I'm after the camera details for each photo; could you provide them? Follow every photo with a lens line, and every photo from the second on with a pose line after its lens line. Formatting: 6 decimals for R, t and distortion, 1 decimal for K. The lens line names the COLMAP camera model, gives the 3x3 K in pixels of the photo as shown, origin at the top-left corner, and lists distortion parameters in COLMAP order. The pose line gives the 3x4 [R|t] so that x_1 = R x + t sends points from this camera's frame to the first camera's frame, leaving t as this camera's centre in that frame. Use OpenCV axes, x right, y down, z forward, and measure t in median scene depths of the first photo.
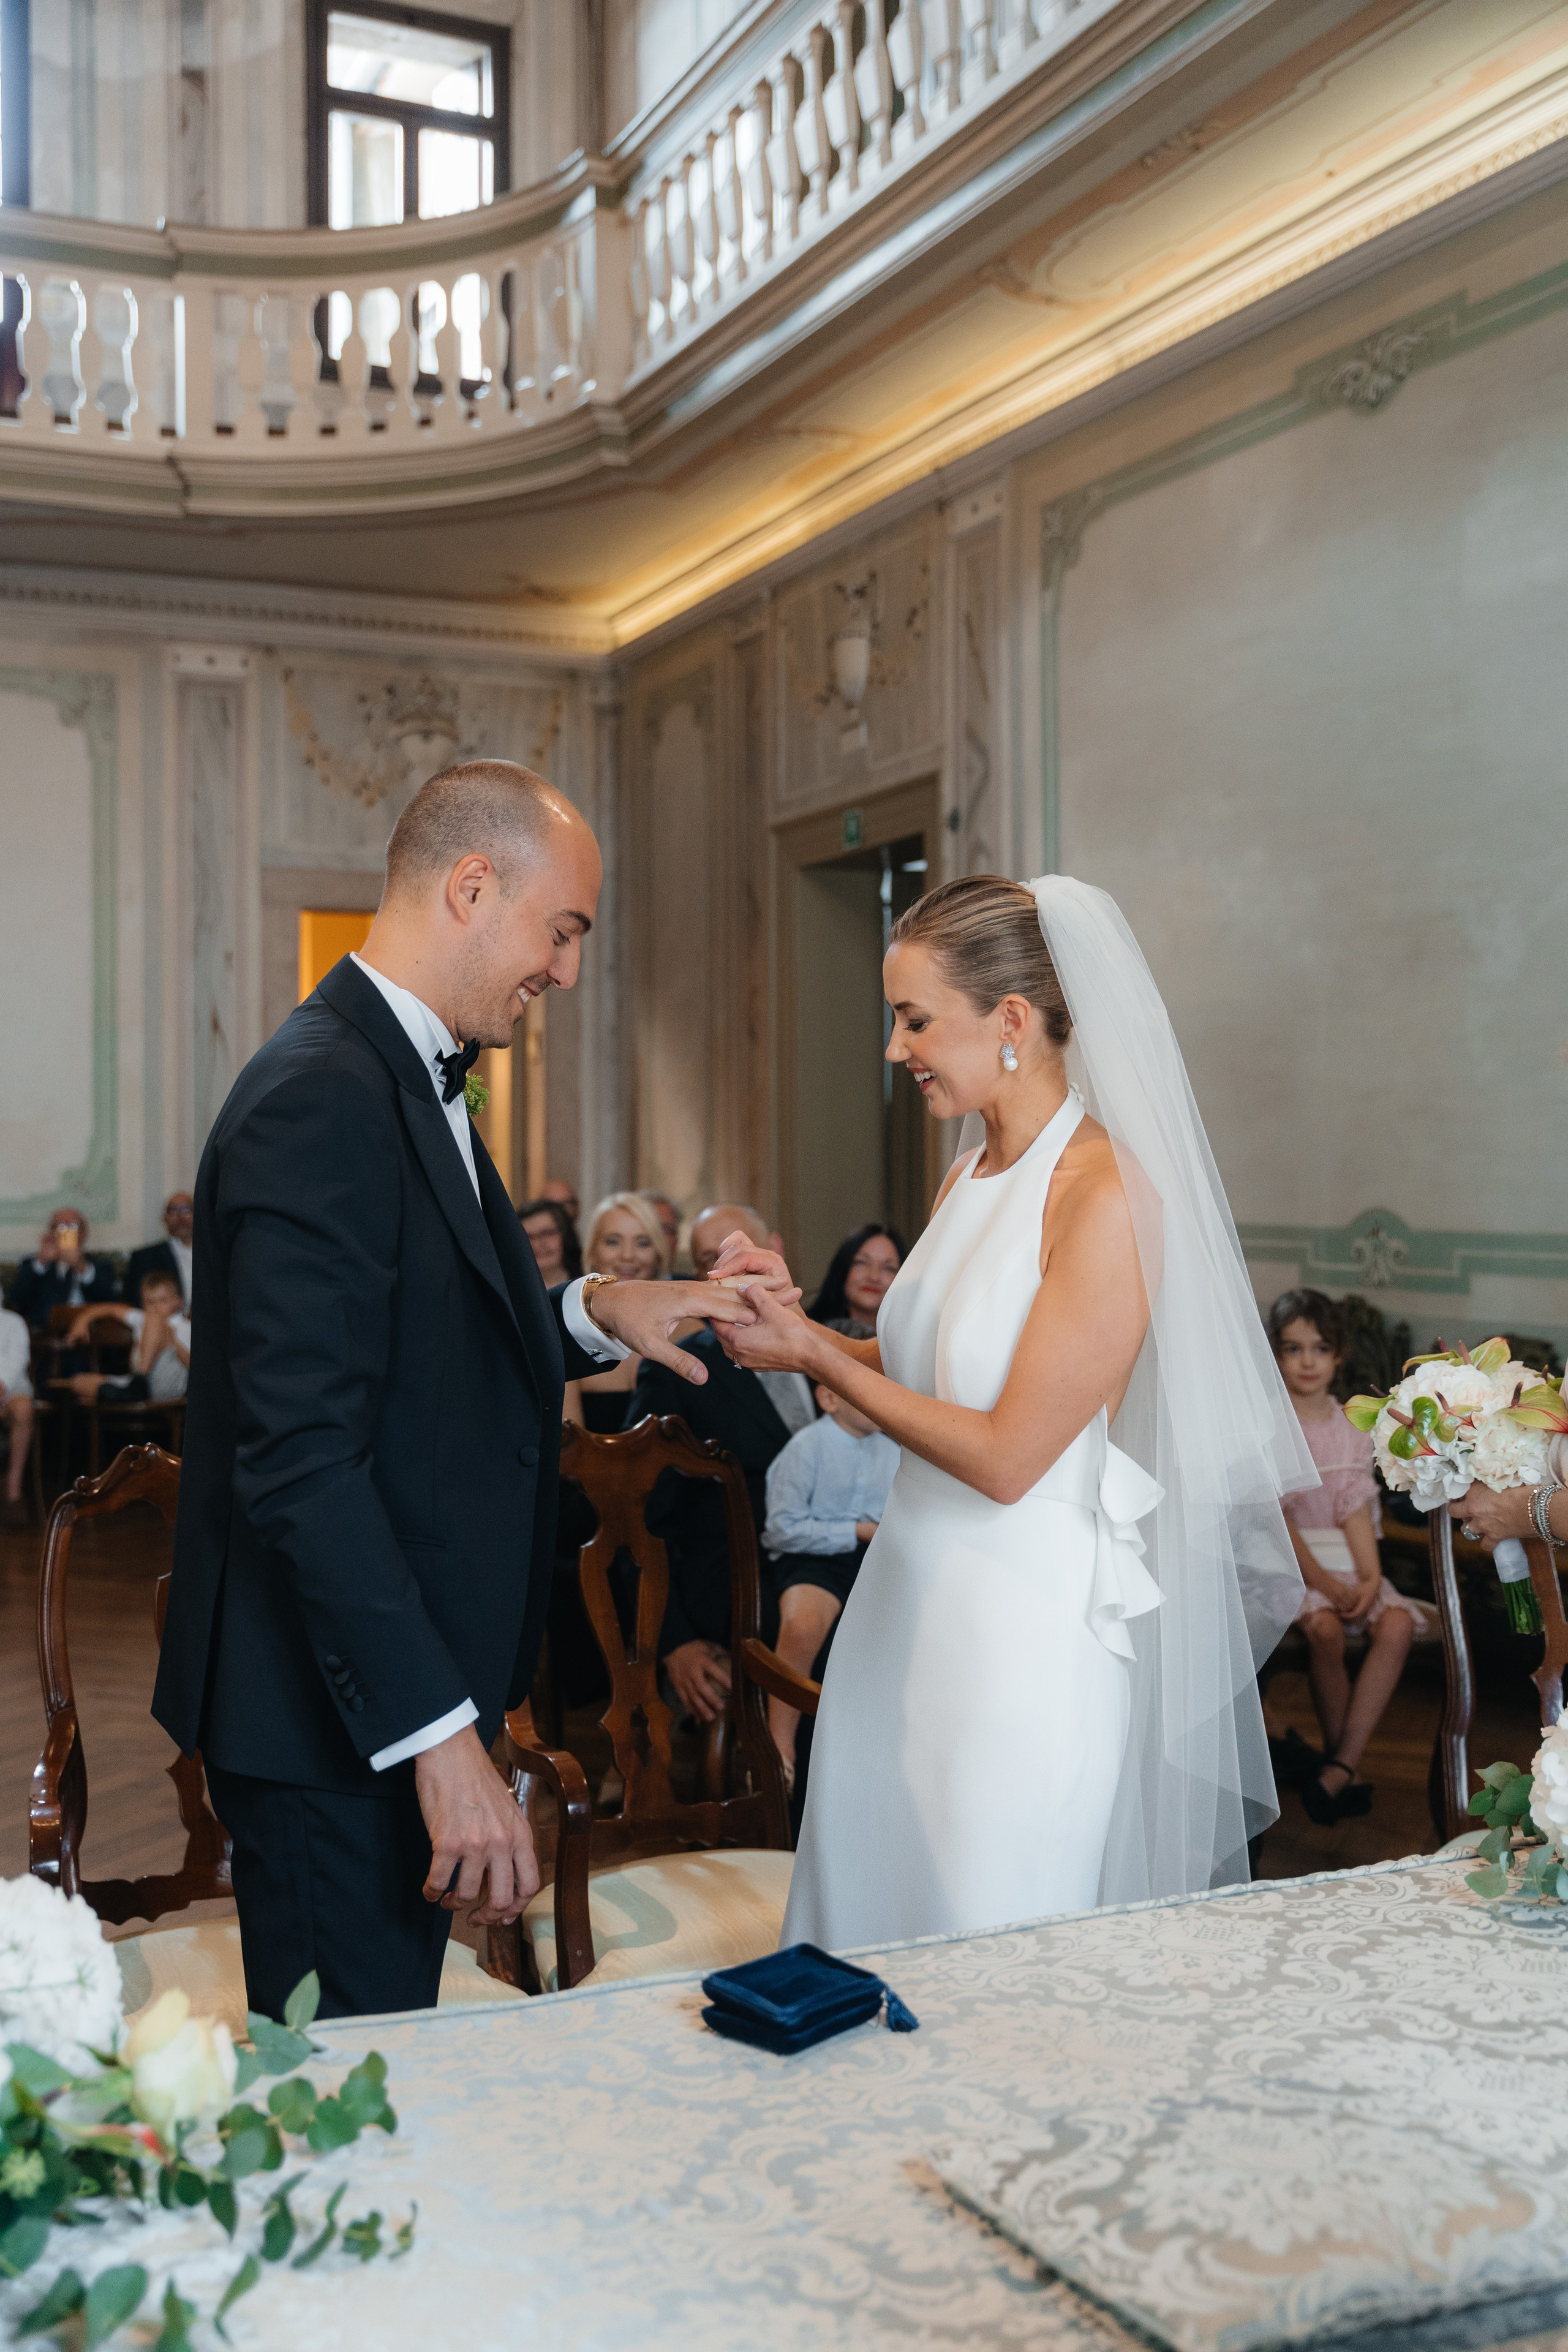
lens RADIAL K [[2422.3, 0, 768.4], [0, 2422.3, 1173.0], [0, 0, 1]] dist [0.011609, 0.000000]
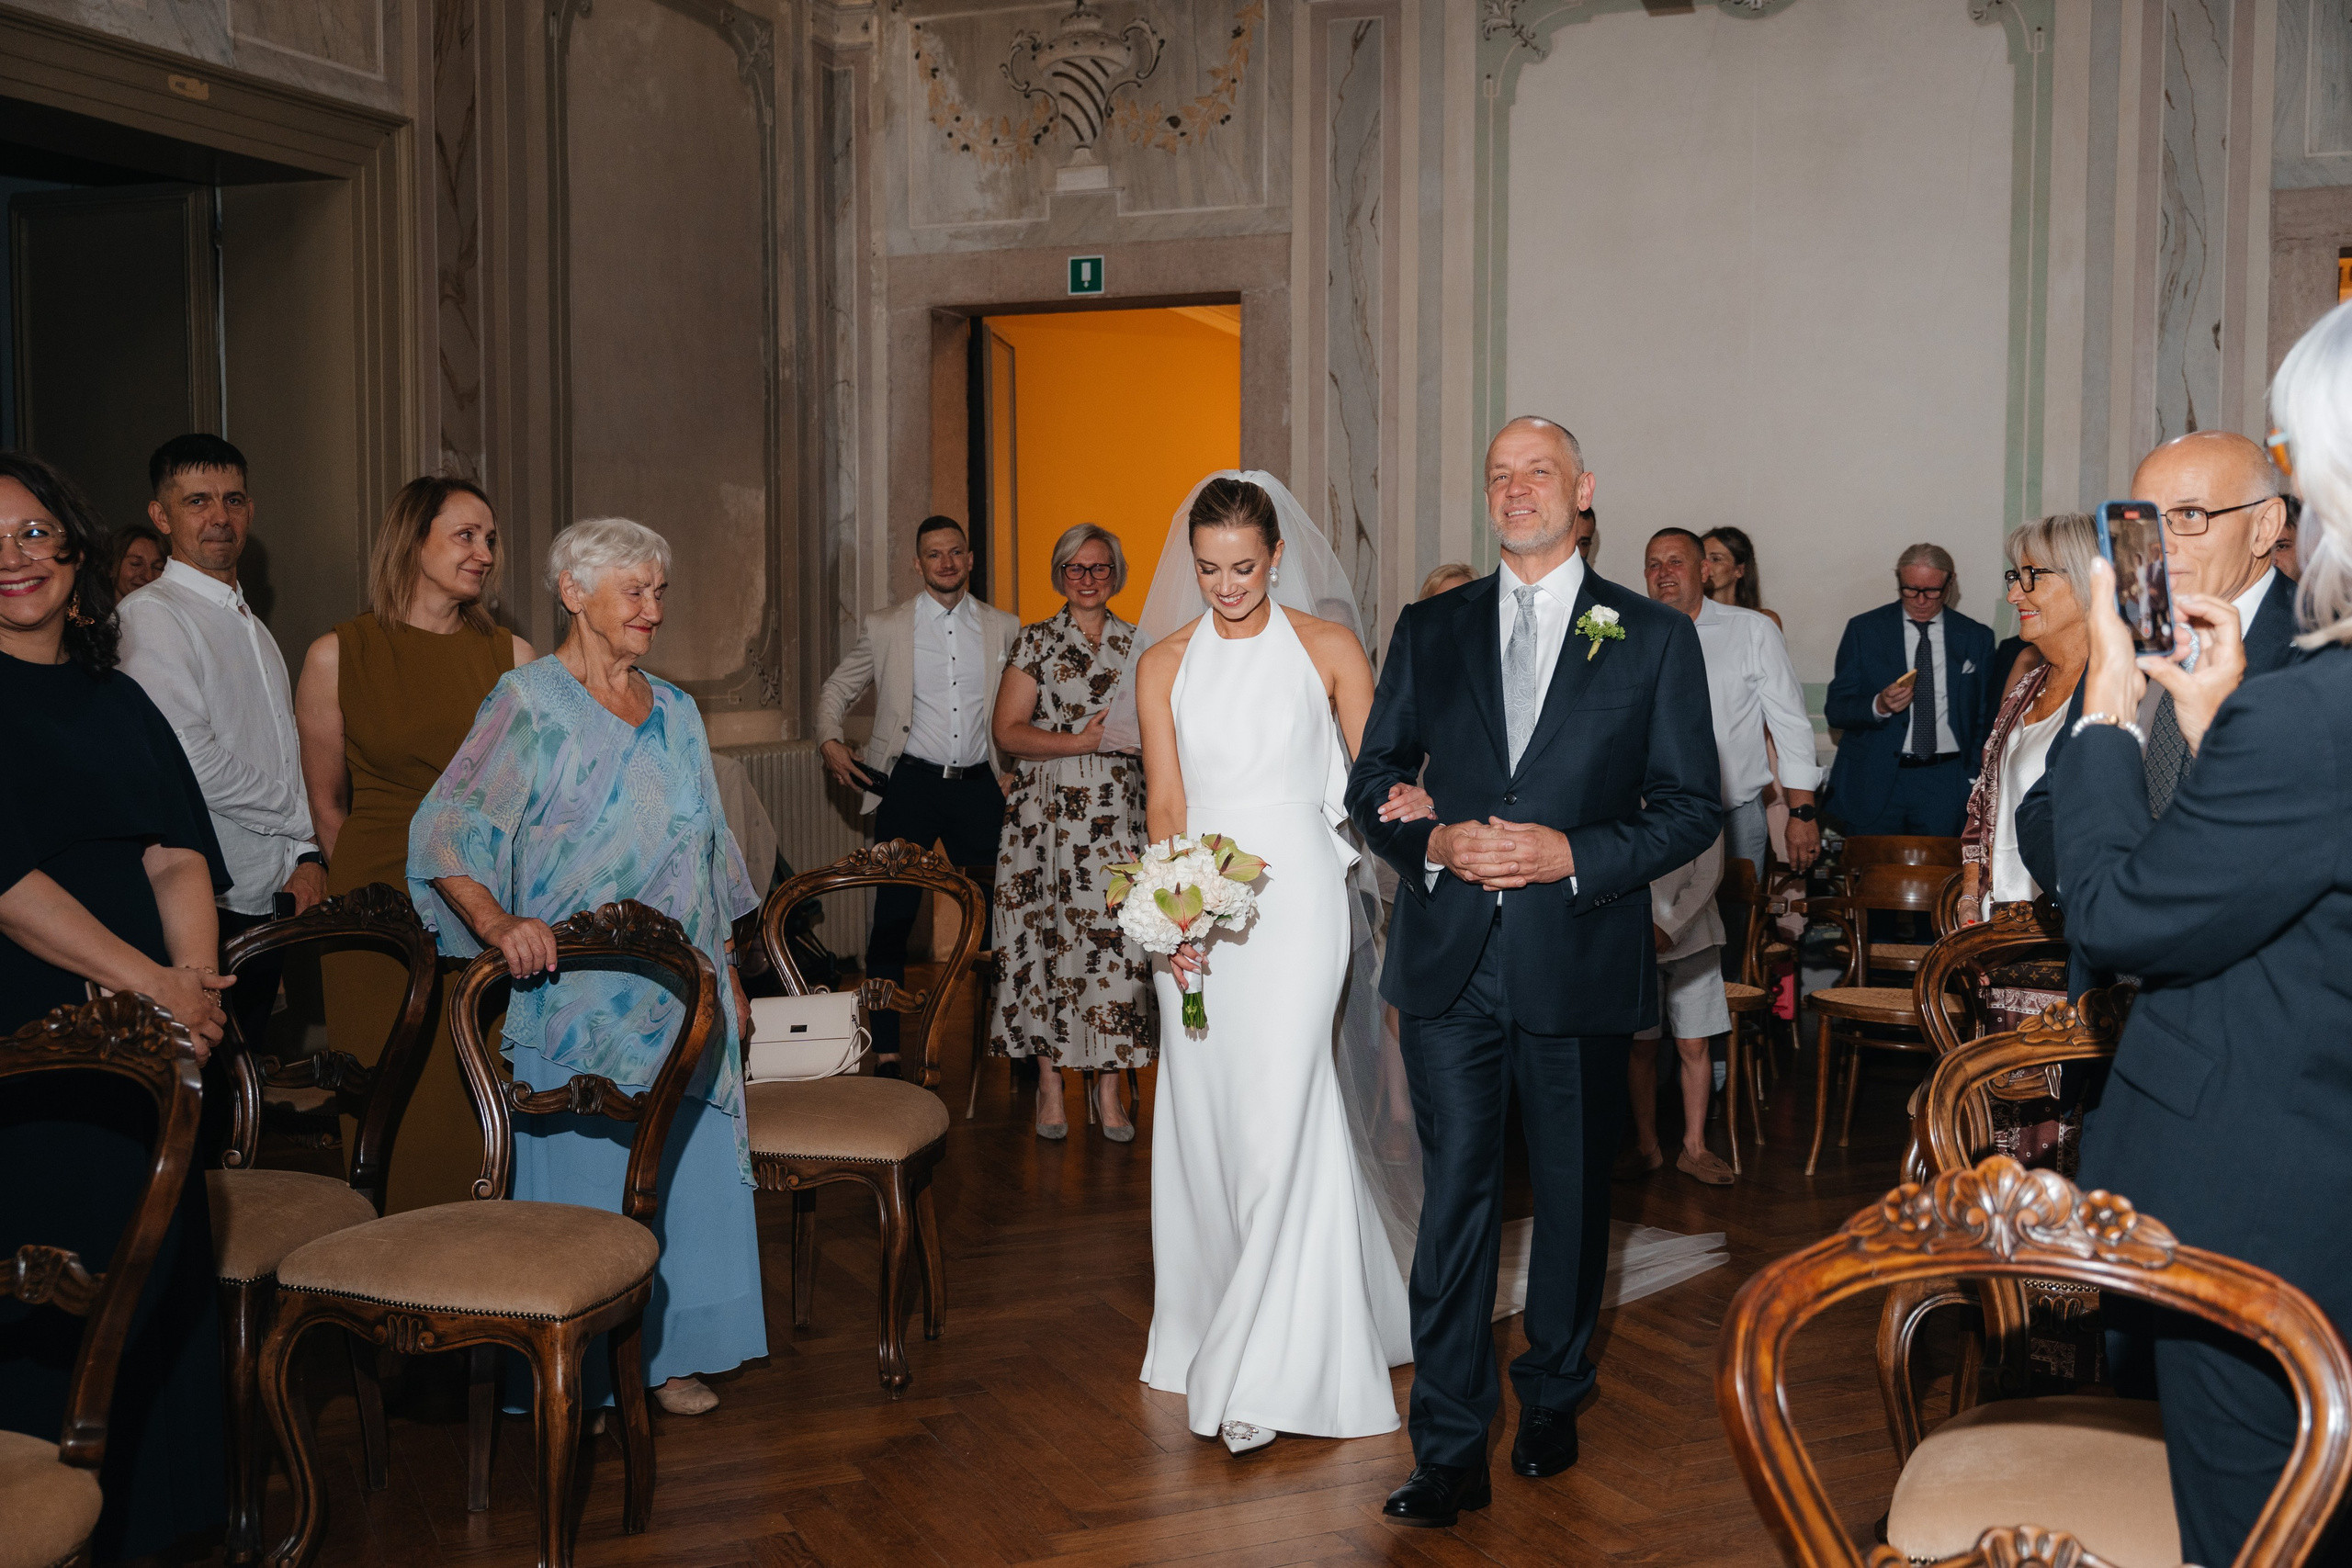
lens RADIAL K [[2326.7, 0, 1173.6], [0, 2326.7, 787.7], [0, 0, 1]] dist [0.011898, 0.000000]
pose [[0.723115, 0.044337, -0.689303, 0.026740], [-0.005824, 0.998294, 0.058102, 0.003328], [0.690703, -0.038000, 0.722140, 0.366294]]
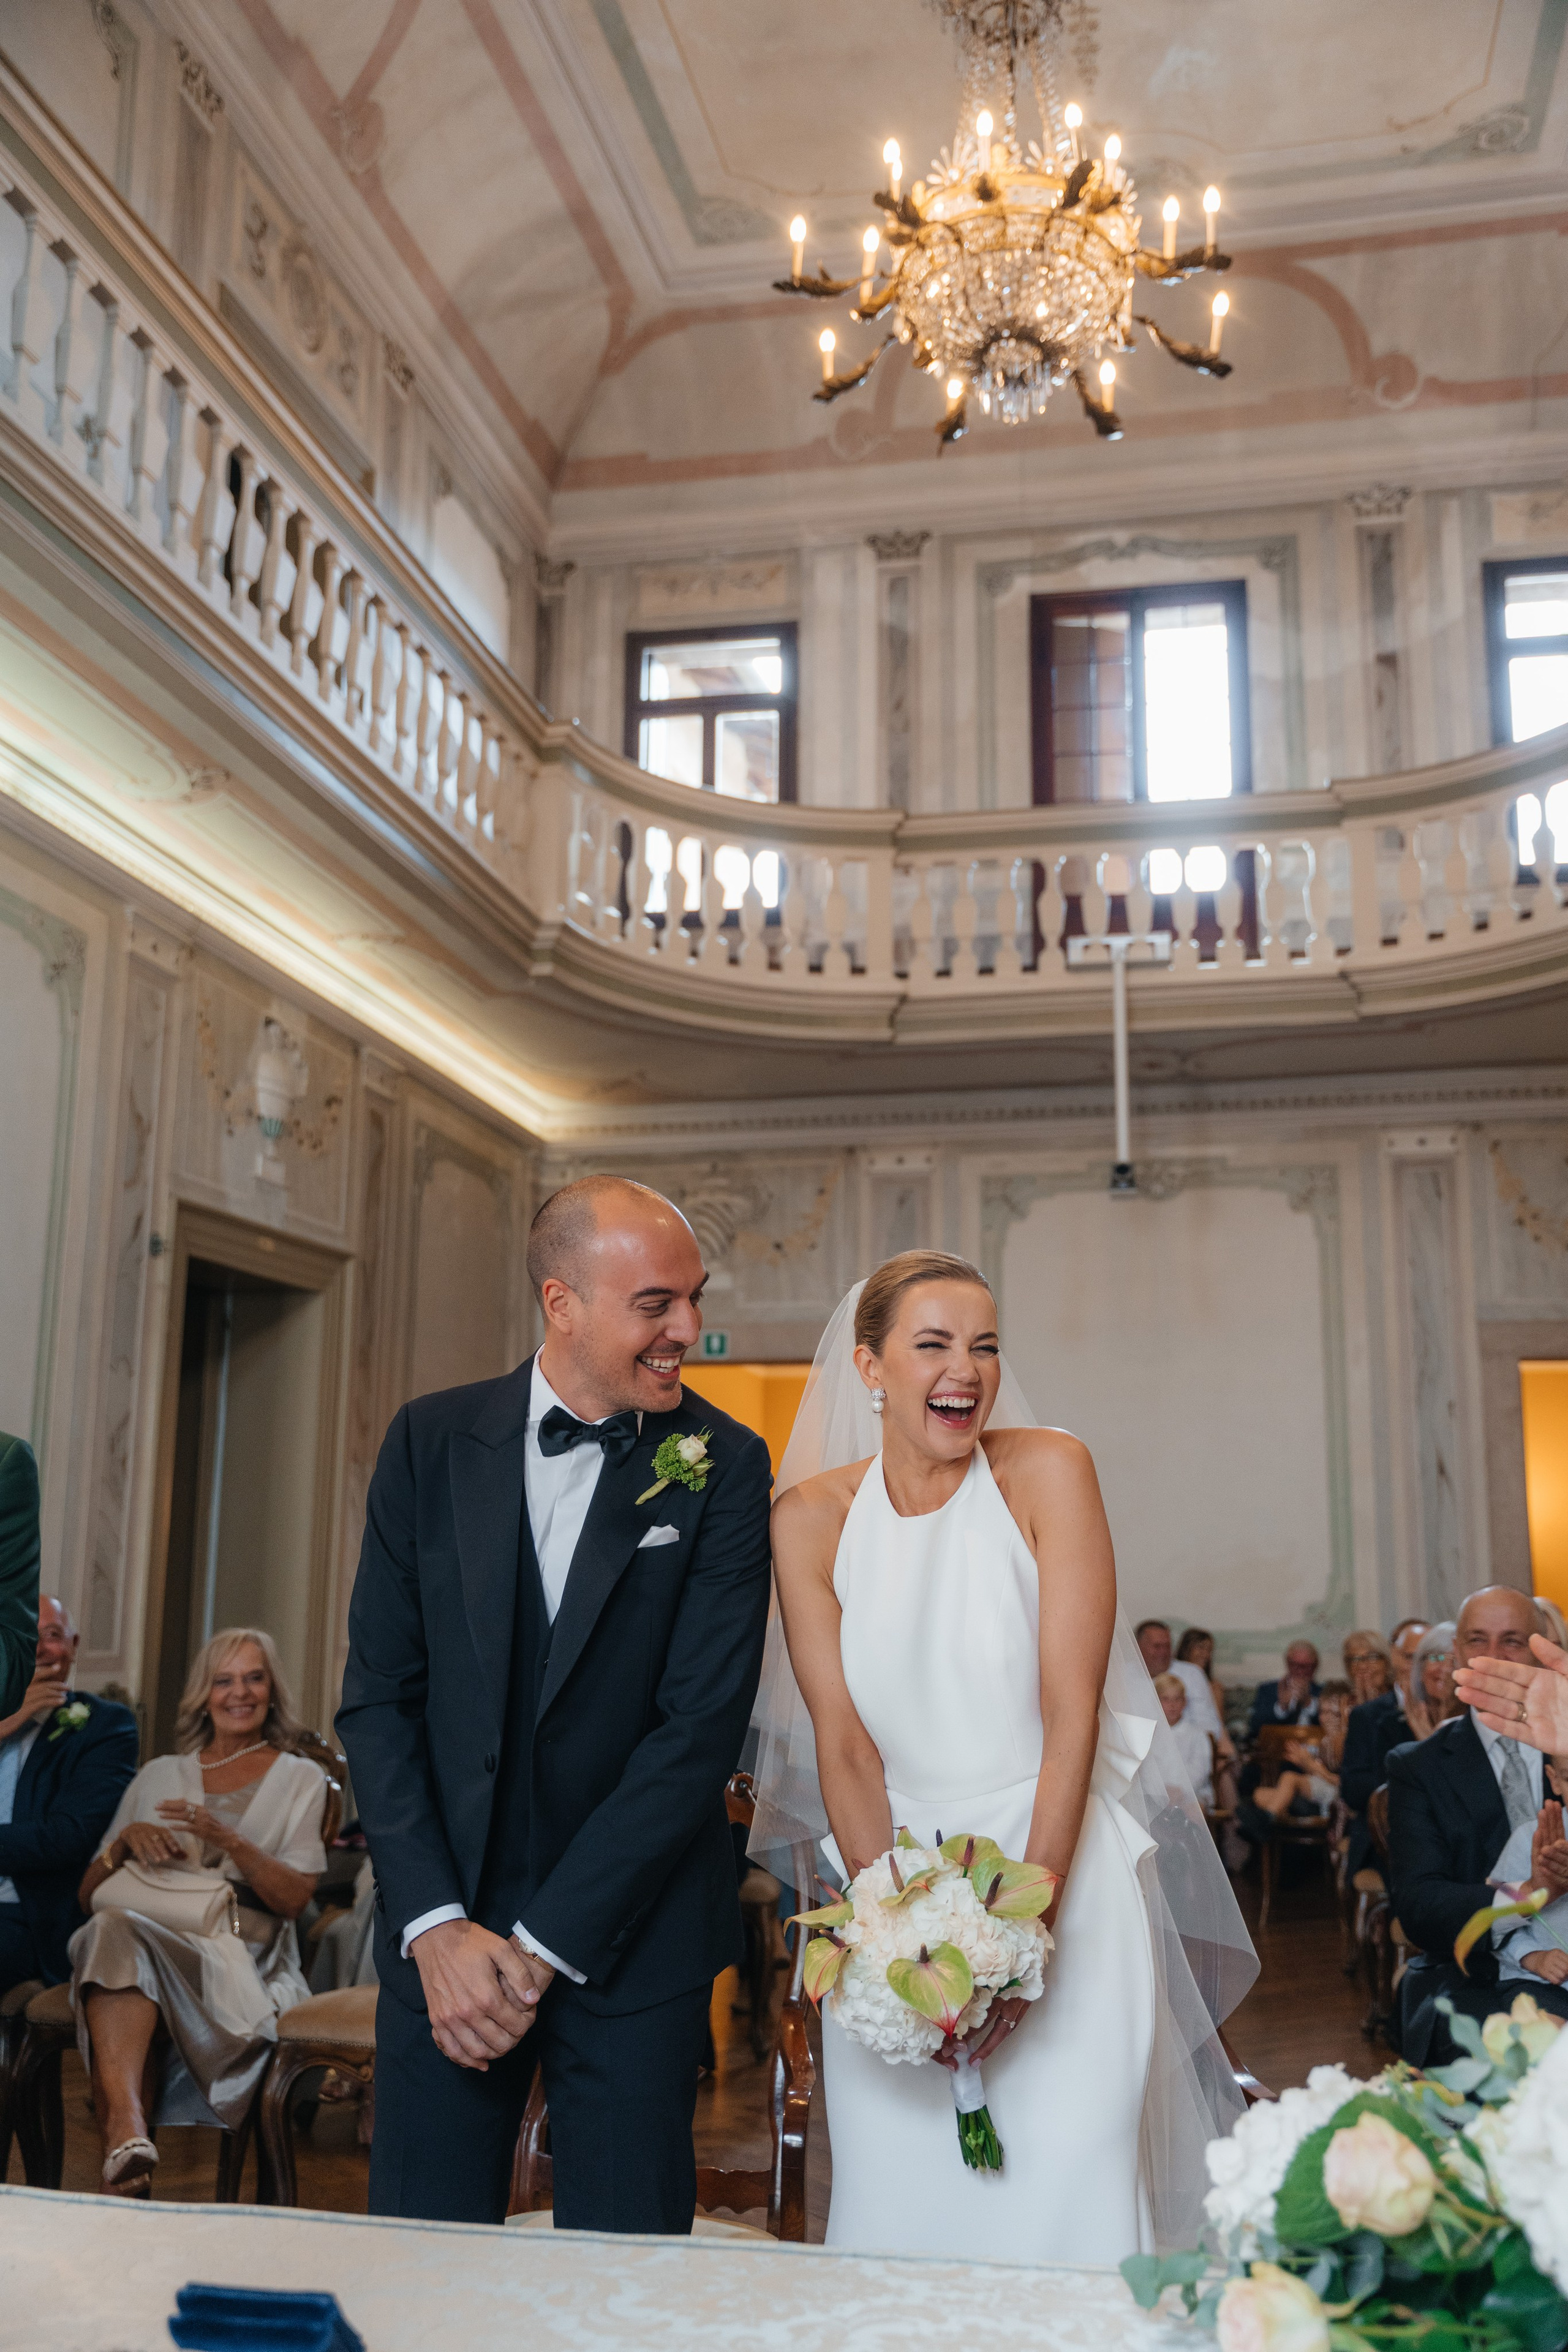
lens RADIAL K [[2166.9, 0, 763.6], [0, 2166.9, 1187.3], [0, 0, 1]] dist [-0.013048, 0.000000]
pose [[0.808131, -0.101862, -0.580127, 0.115721], [-0.015895, 0.980802, -0.194357, 0.009112], [0.588788, 0.166287, 0.790998, 0.041039]]
